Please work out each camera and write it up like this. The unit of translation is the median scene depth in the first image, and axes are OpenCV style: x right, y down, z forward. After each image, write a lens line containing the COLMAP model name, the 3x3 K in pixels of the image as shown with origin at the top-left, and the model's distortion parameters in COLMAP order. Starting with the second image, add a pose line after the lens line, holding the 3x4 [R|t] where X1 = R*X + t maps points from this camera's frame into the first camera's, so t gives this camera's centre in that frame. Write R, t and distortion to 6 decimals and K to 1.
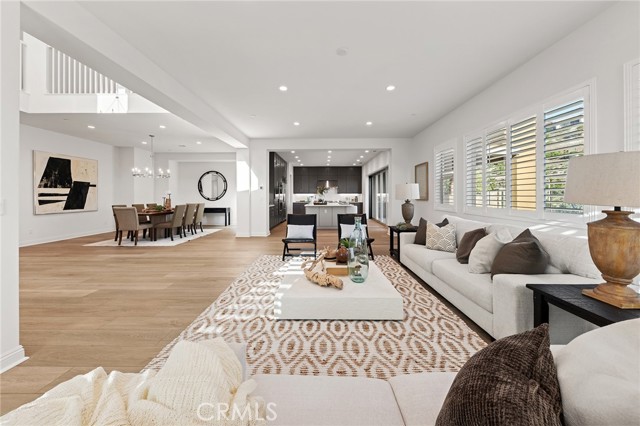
lens RADIAL K [[224.2, 0, 319.8], [0, 224.2, 196.9], [0, 0, 1]] dist [-0.000723, -0.000088]
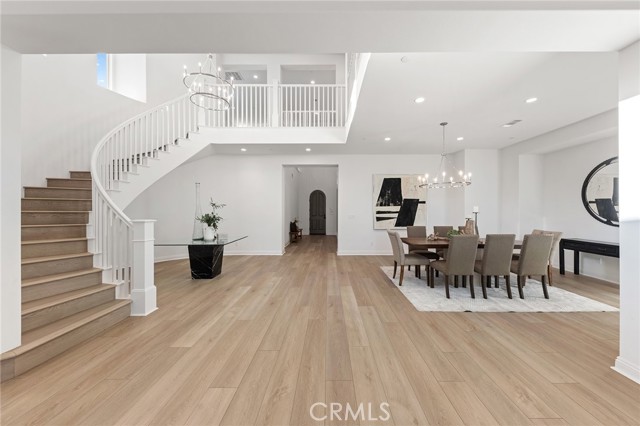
lens RADIAL K [[223.2, 0, 322.9], [0, 223.2, 210.2], [0, 0, 1]] dist [0.000800, 0.000017]
pose [[0.010718, 0.003536, -0.999936, -0.104549], [-0.001441, 0.999993, 0.003521, -0.023209], [0.999942, 0.001403, 0.010723, 0.659529]]
